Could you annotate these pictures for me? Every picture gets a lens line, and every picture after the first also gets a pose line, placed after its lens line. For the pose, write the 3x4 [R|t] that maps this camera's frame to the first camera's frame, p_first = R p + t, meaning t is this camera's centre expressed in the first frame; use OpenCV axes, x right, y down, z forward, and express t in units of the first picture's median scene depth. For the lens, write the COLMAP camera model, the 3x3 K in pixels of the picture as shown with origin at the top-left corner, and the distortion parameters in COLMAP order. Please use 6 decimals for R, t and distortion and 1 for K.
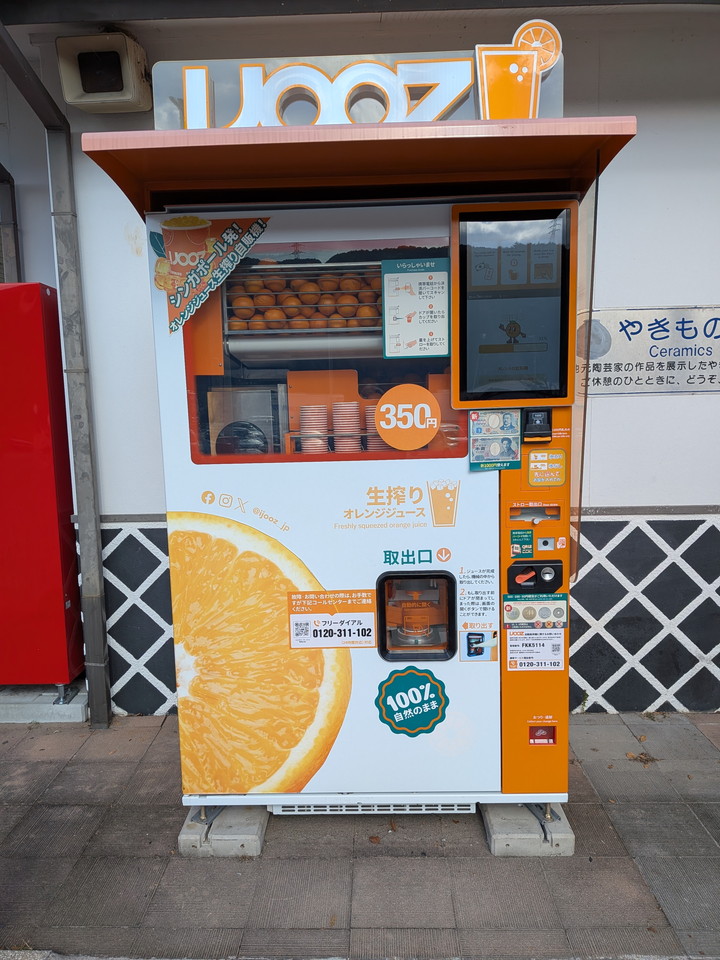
lens RADIAL K [[678.9, 0, 359.9], [0, 678.9, 485.3], [0, 0, 1]] dist [-0.074845, 0.005861]
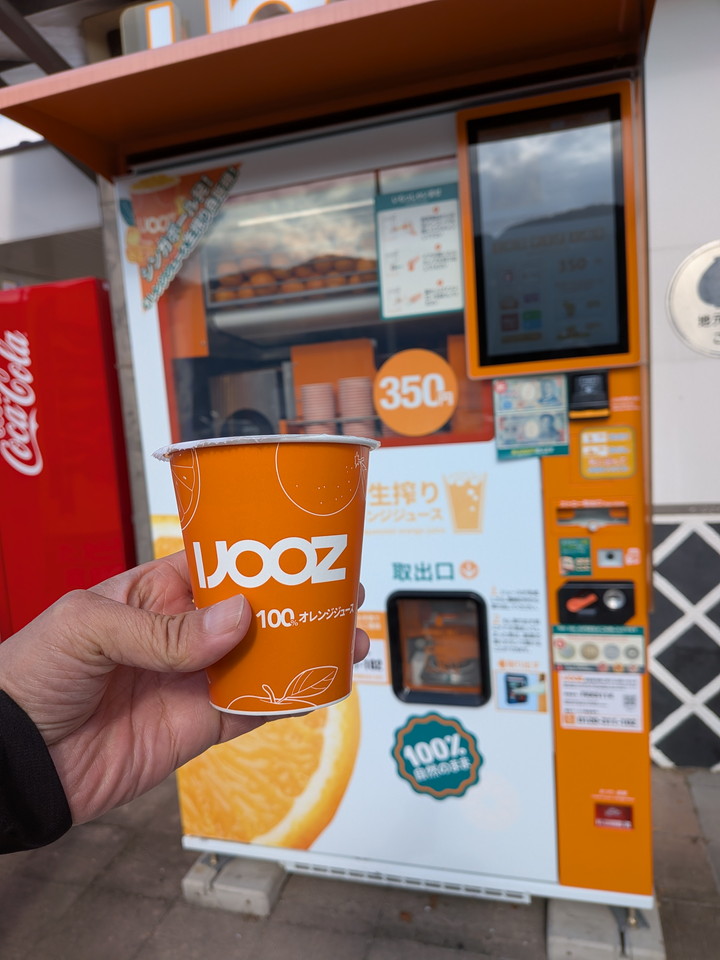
lens RADIAL K [[678.9, 0, 360.6], [0, 678.9, 476.2], [0, 0, 1]] dist [-0.074845, 0.005861]
pose [[0.960078, -0.018289, -0.279133, 0.218619], [0.016356, 0.999823, -0.009252, 0.001448], [0.279253, 0.004317, 0.960208, 0.228511]]
